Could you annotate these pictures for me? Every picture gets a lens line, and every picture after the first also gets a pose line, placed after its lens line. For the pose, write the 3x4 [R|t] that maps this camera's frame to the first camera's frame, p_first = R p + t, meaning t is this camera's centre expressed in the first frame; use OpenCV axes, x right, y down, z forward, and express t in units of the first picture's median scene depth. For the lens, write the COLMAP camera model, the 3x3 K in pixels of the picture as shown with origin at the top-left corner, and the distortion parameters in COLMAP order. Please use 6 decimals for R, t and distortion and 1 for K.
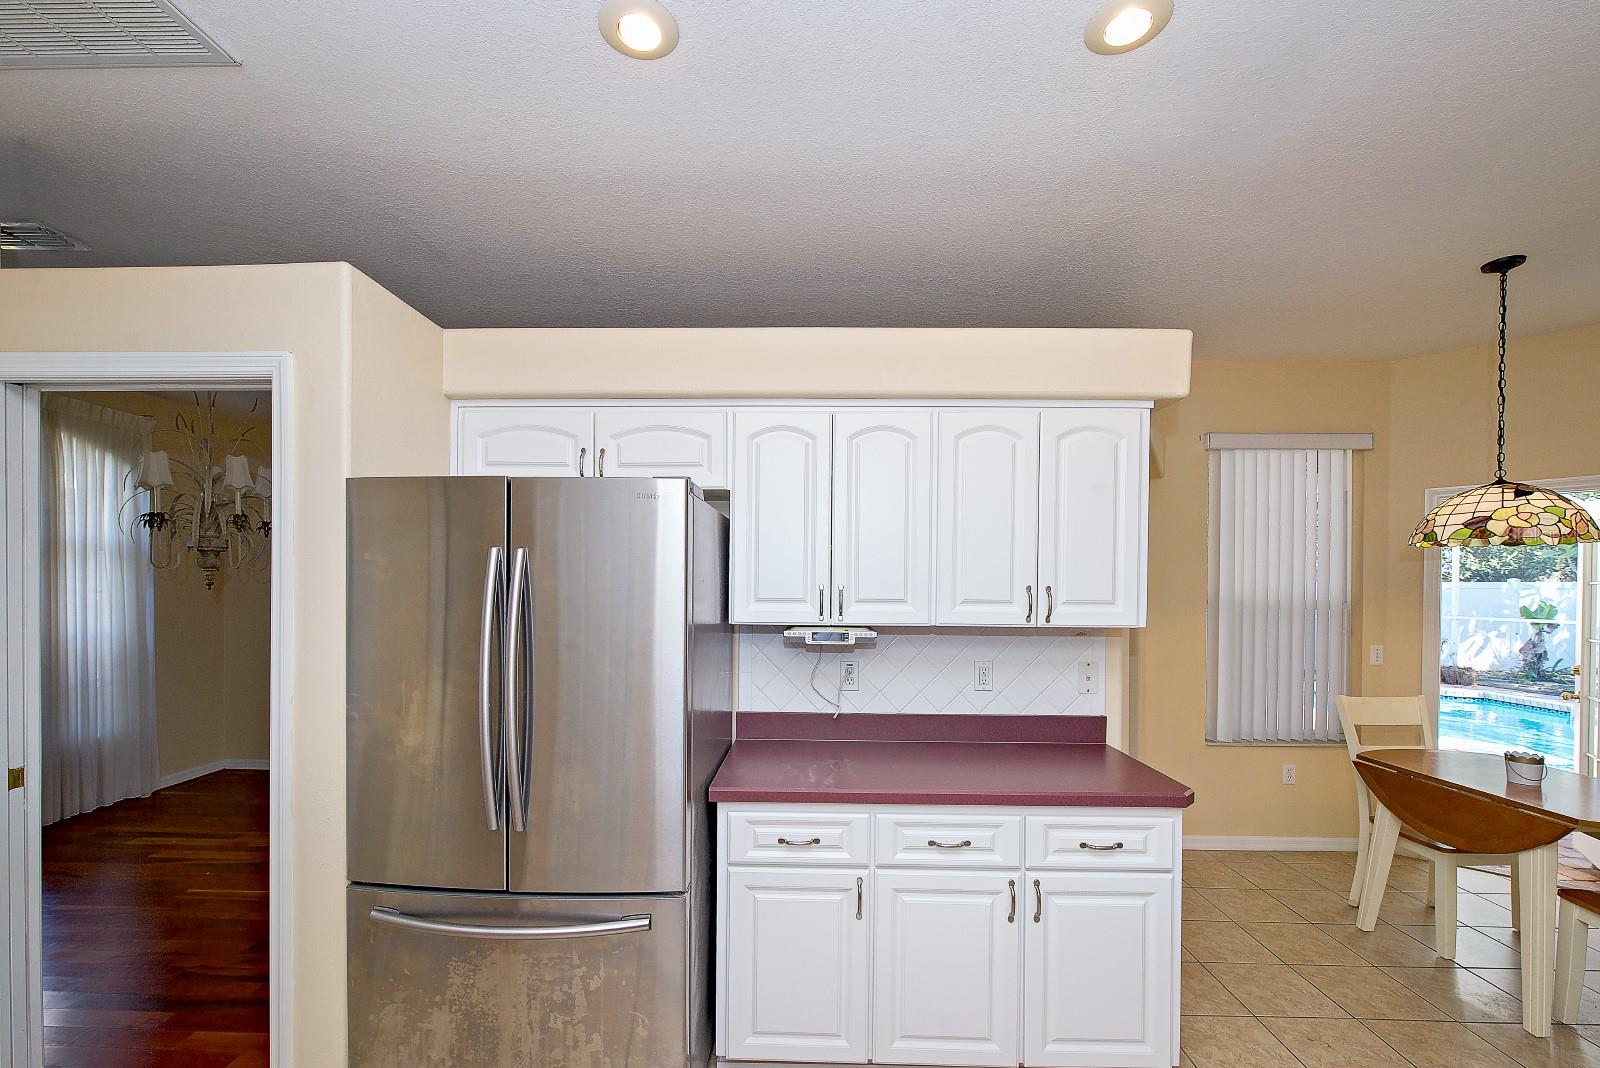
lens RADIAL K [[662.1, 0, 803.3], [0, 662.1, 590.2], [0, 0, 1]] dist [-0.000557, 0.000056]
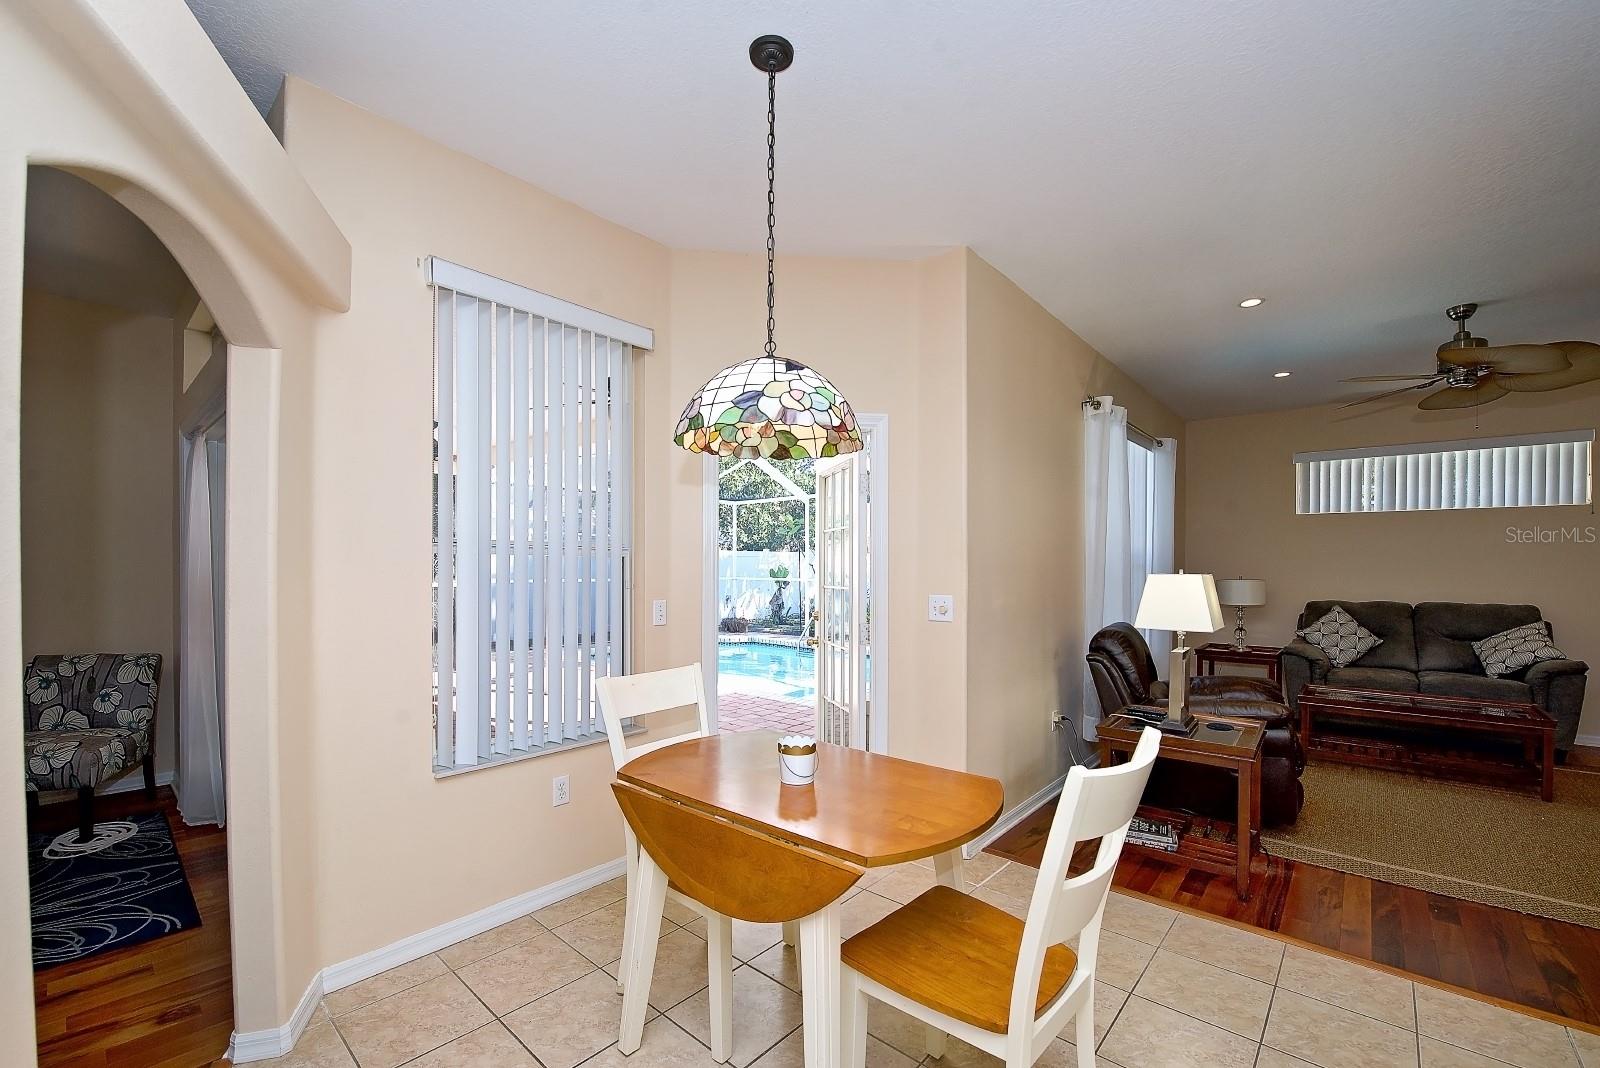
lens RADIAL K [[661.9, 0, 793.4], [0, 661.9, 568.7], [0, 0, 1]] dist [-0.000703, -0.000167]
pose [[0.648512, -0.010080, 0.761138, 0.361998], [0.004484, 0.999946, 0.009423, 0.037348], [-0.761191, -0.002698, 0.648522, 0.357601]]
